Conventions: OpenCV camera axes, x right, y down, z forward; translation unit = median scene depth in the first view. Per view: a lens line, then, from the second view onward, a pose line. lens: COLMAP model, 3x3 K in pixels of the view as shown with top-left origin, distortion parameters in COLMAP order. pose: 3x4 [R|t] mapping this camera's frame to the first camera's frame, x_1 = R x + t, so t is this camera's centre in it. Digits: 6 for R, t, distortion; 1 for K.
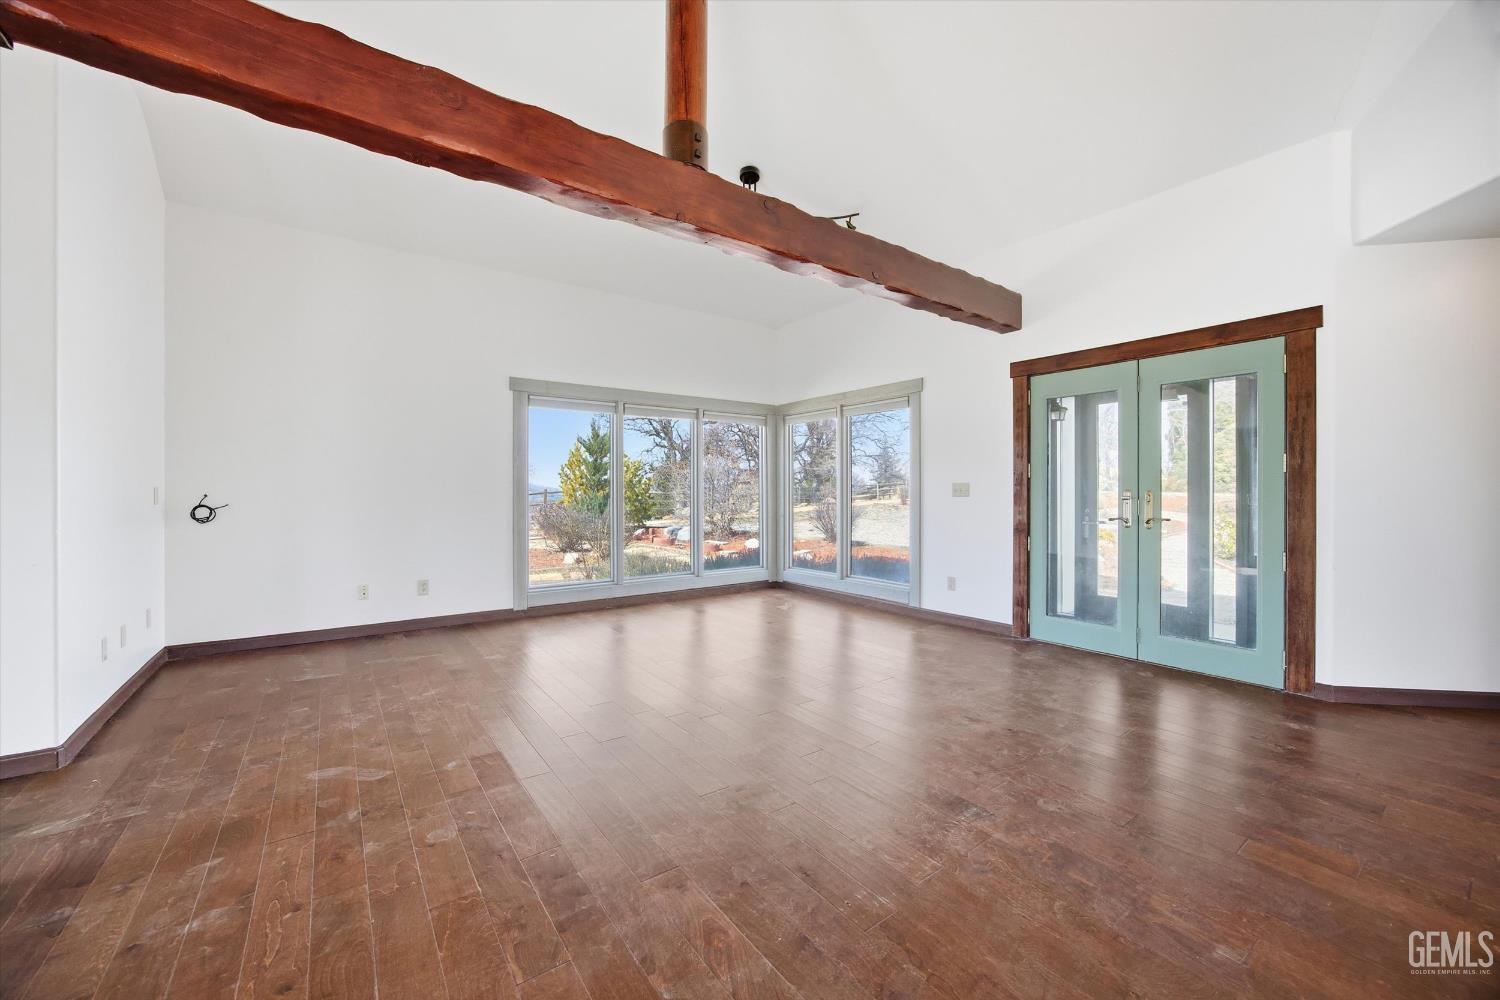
lens RADIAL K [[585.8, 0, 753.1], [0, 585.8, 491.9], [0, 0, 1]] dist [-0.002869, 0.000005]
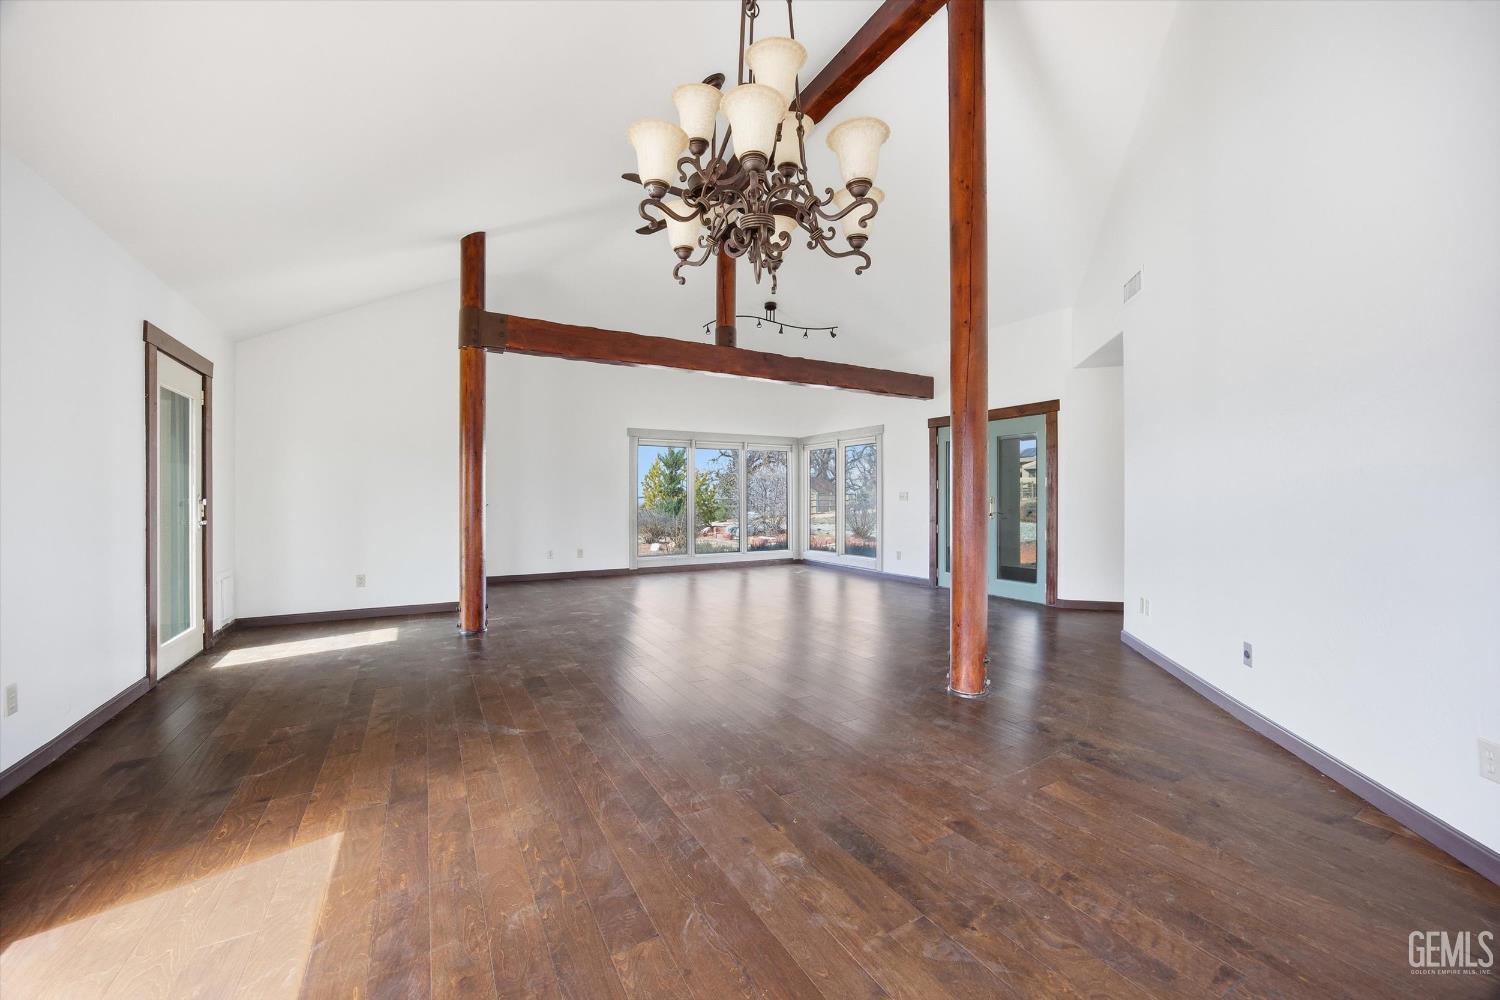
lens RADIAL K [[585.8, 0, 749.6], [0, 585.8, 500.2], [0, 0, 1]] dist [-0.002869, 0.000005]
pose [[0.993041, 0.001621, -0.117758, 0.085768], [-0.001222, 0.999993, 0.003452, 0.001381], [0.117763, -0.003284, 0.993036, -0.430540]]
